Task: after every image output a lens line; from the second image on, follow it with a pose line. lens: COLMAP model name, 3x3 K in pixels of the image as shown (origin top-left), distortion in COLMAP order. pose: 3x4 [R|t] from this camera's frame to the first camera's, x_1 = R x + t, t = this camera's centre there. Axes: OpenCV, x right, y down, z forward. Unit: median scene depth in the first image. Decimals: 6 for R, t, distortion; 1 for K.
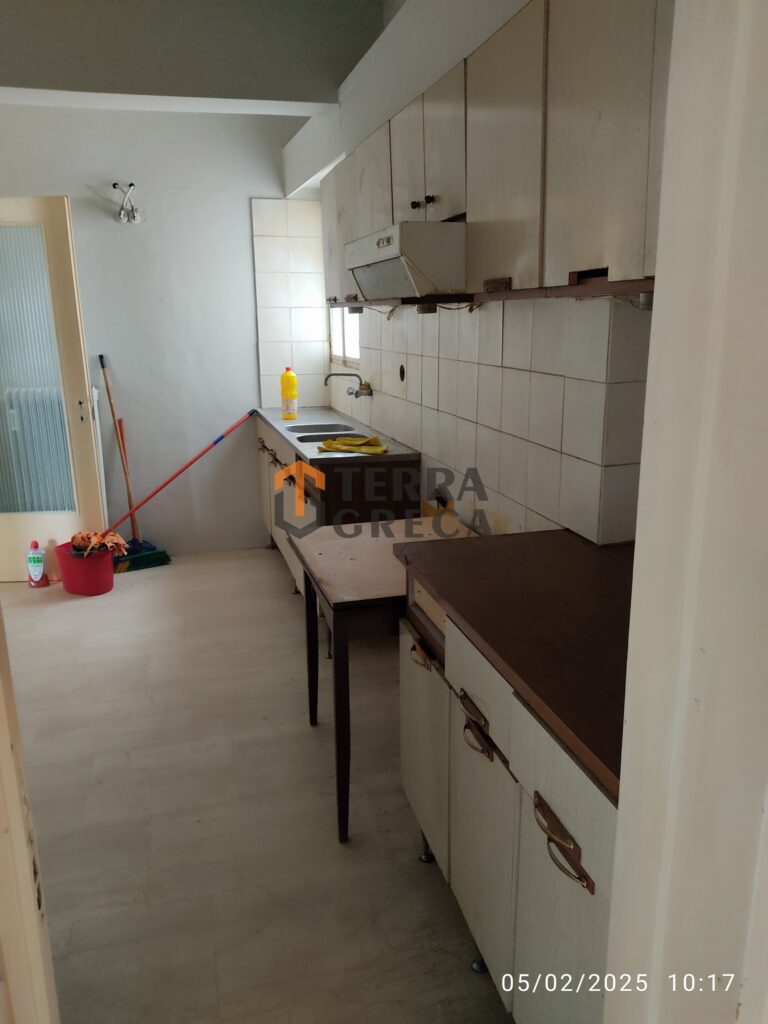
lens RADIAL K [[768.6, 0, 384.6], [0, 768.6, 511.7], [0, 0, 1]] dist [0.074021, -0.107839]
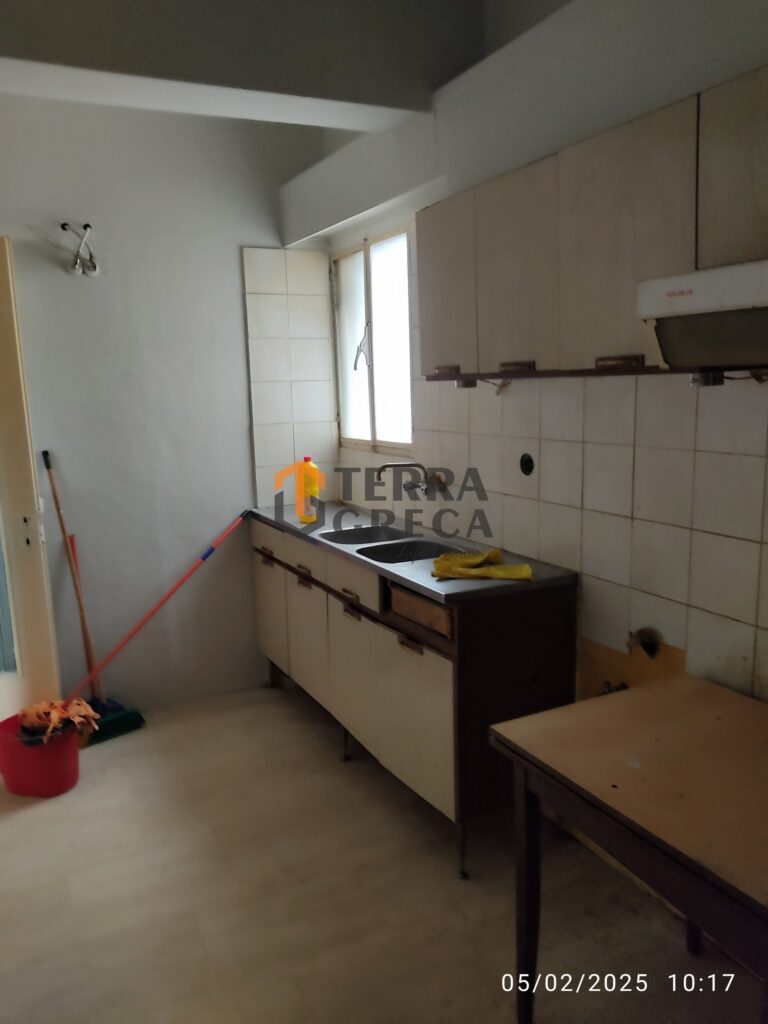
lens RADIAL K [[768.6, 0, 386.5], [0, 768.6, 509.0], [0, 0, 1]] dist [0.074021, -0.107839]
pose [[0.979835, -0.053368, 0.192547, -0.199433], [0.070112, 0.994227, -0.081221, -0.067529], [-0.187101, 0.093083, 0.977921, 0.235923]]
